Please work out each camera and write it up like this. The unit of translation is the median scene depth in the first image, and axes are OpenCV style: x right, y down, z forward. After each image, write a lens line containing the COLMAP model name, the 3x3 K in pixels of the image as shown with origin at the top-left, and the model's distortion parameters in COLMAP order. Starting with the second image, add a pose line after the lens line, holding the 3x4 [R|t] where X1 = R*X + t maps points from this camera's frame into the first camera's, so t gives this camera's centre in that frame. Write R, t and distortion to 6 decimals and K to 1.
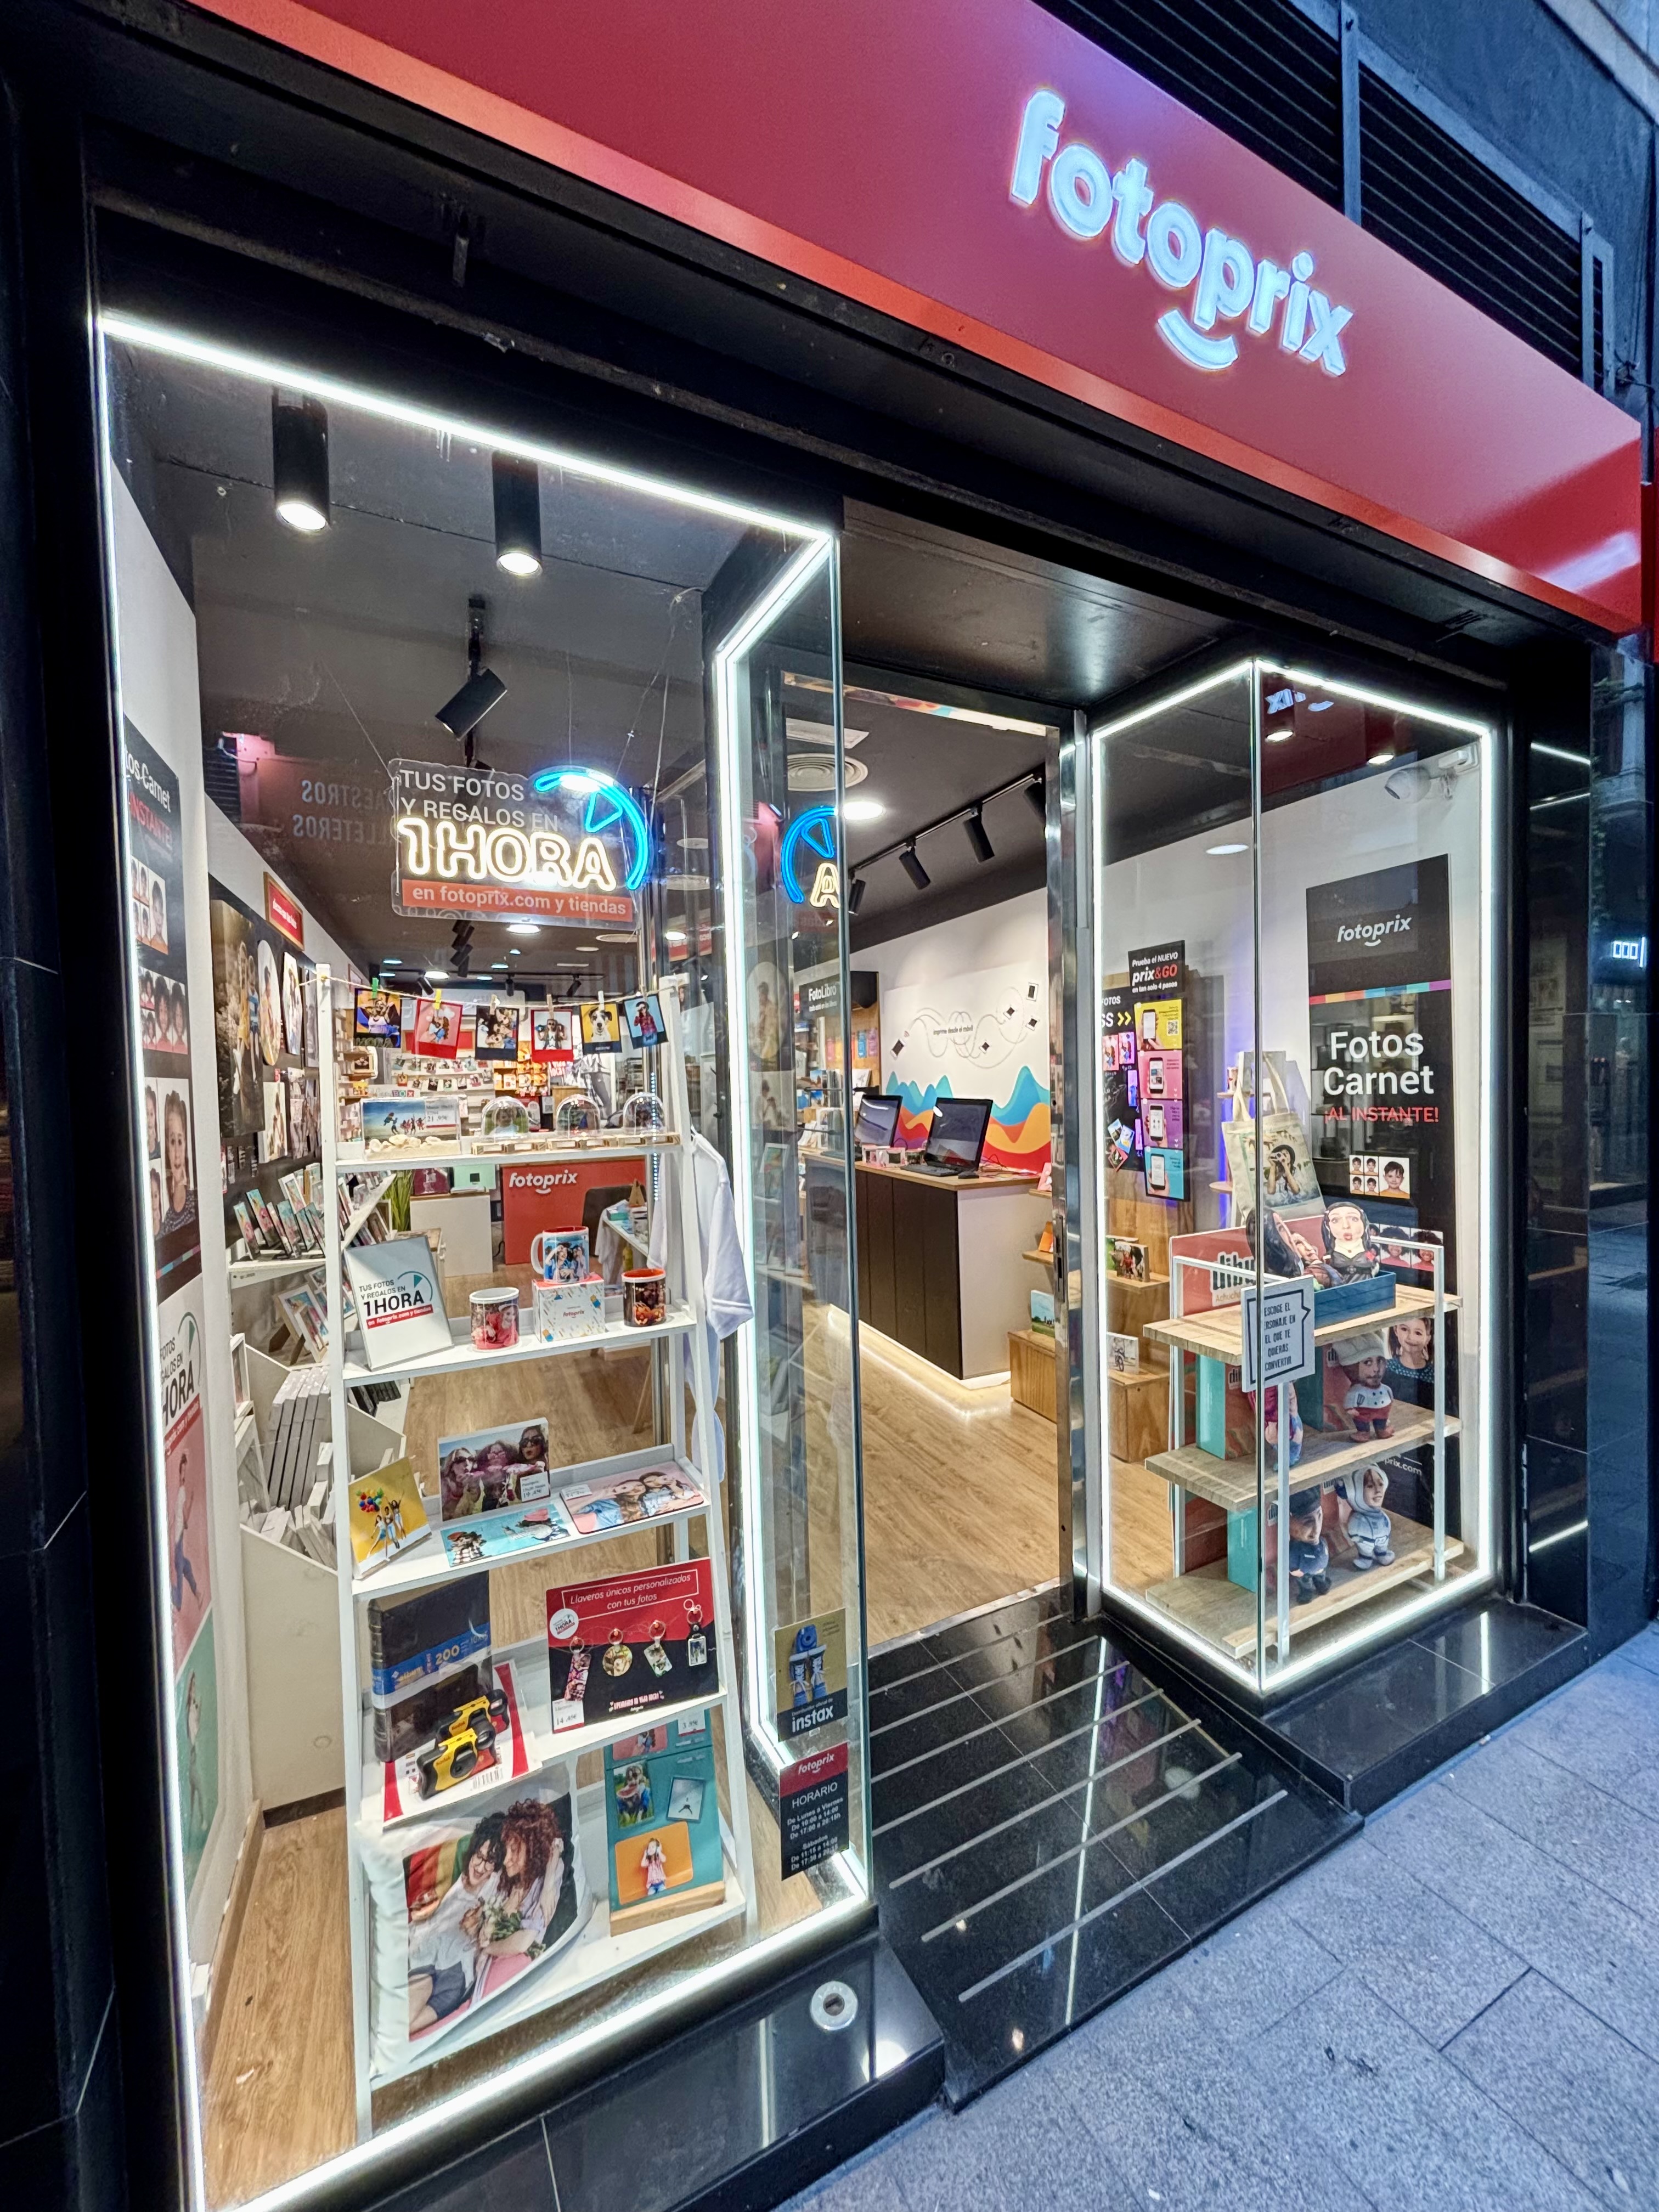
lens RADIAL K [[891.8, 0, 833.1], [0, 891.8, 1107.4], [0, 0, 1]] dist [-0.000293, 0.000300]
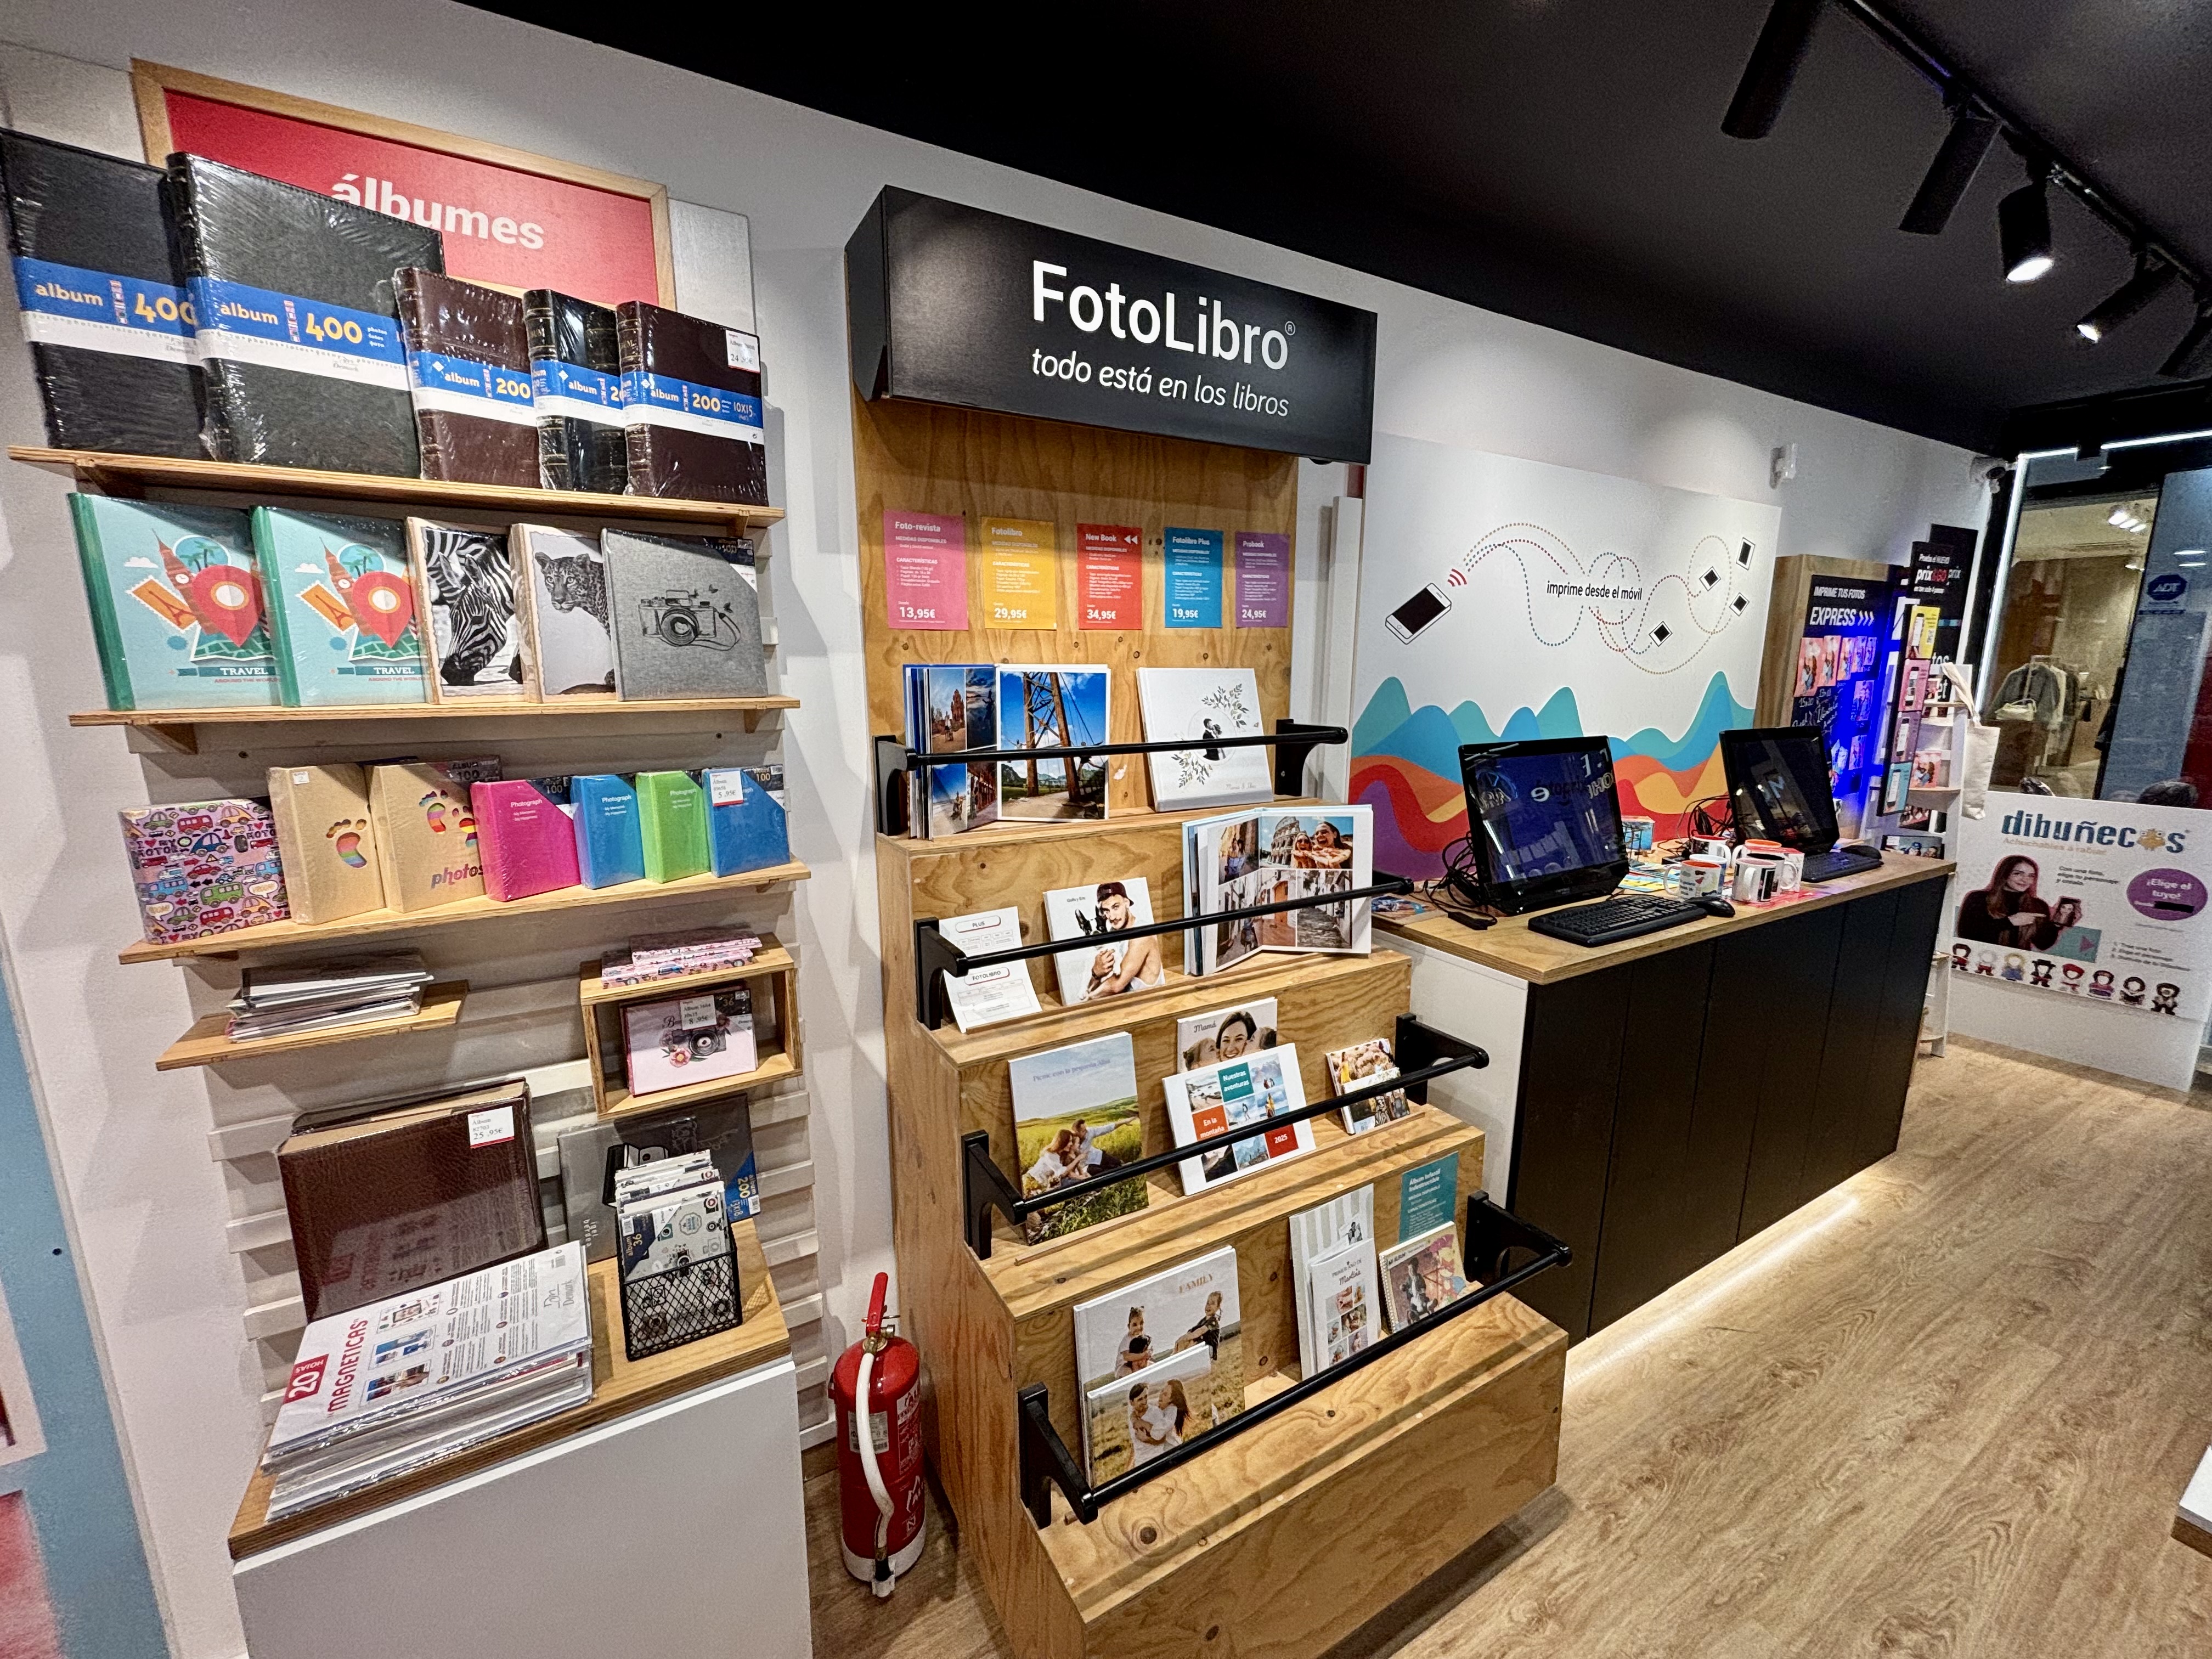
lens RADIAL K [[891.8, 0, 1103.2], [0, 891.8, 824.9], [0, 0, 1]] dist [-0.000293, 0.000300]
pose [[-0.116566, -0.156926, 0.980707, -0.715263], [0.036051, 0.986119, 0.162077, -0.111905], [-0.992528, 0.054248, -0.109291, 2.917789]]
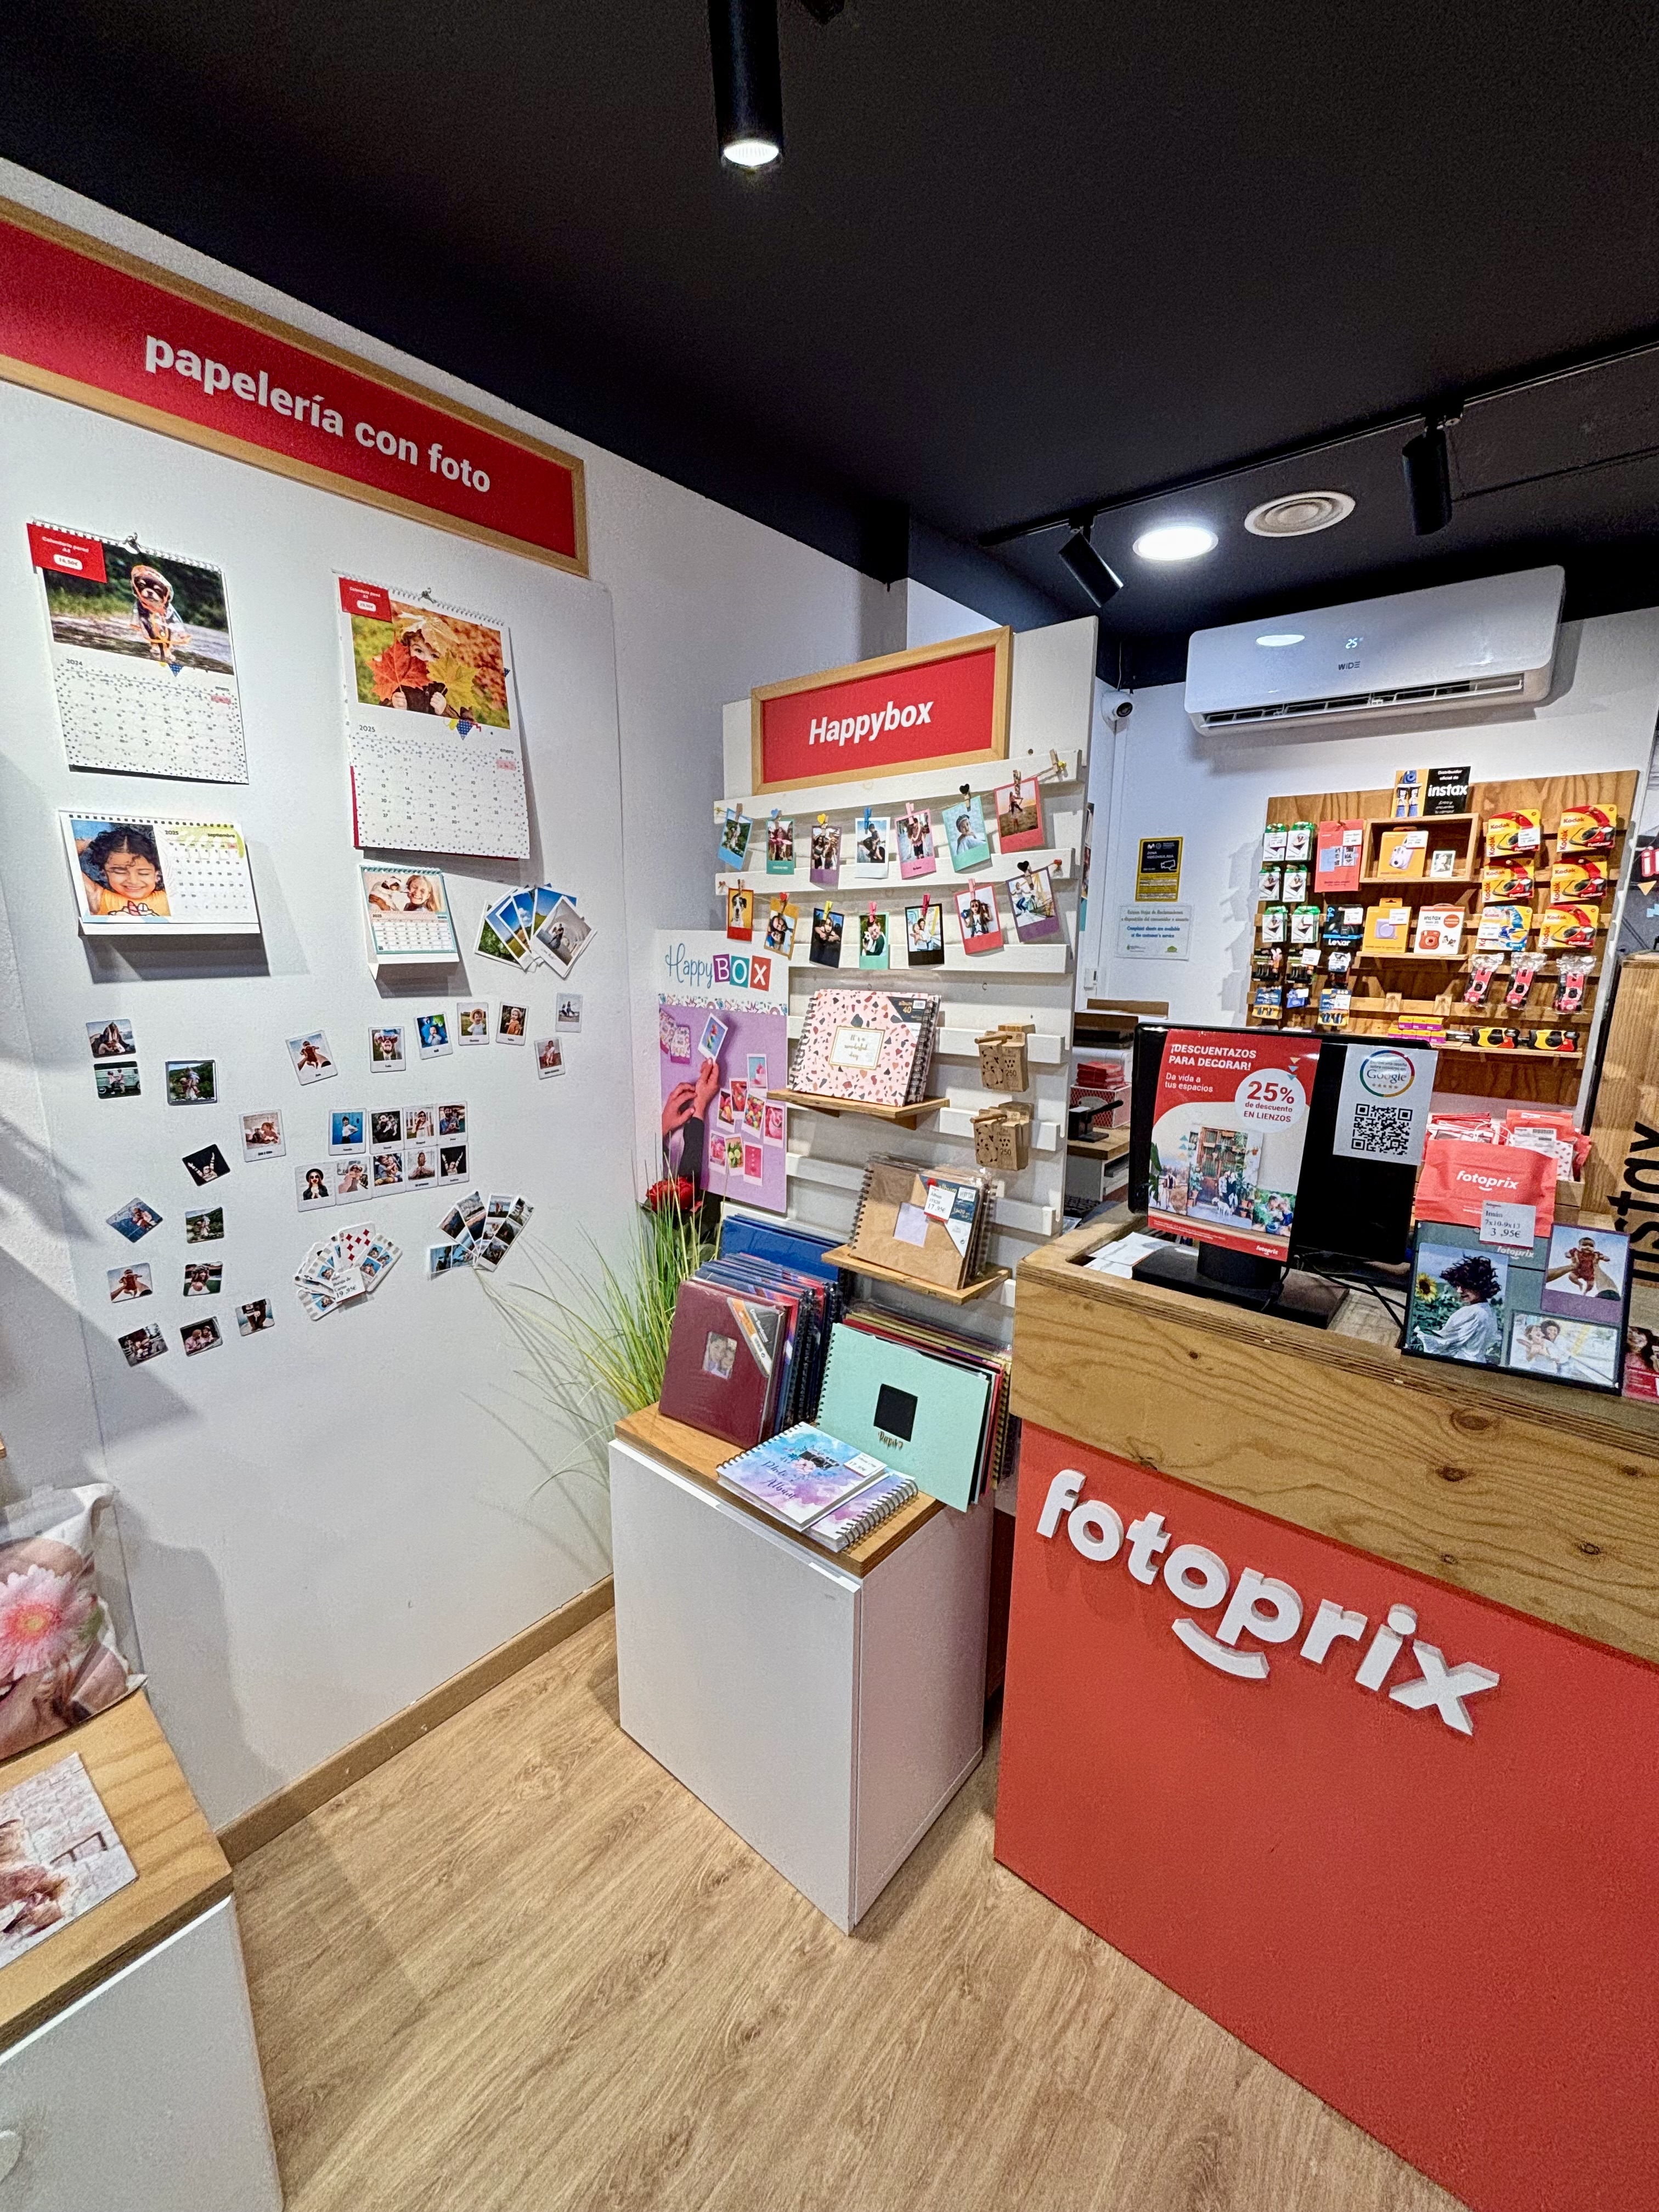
lens RADIAL K [[891.8, 0, 833.6], [0, 891.8, 1106.6], [0, 0, 1]] dist [-0.000293, 0.000300]
pose [[0.451824, 0.204312, -0.868396, -0.776261], [-0.048843, 0.977627, 0.204599, -0.092967], [0.890769, -0.050028, 0.451694, 2.825208]]
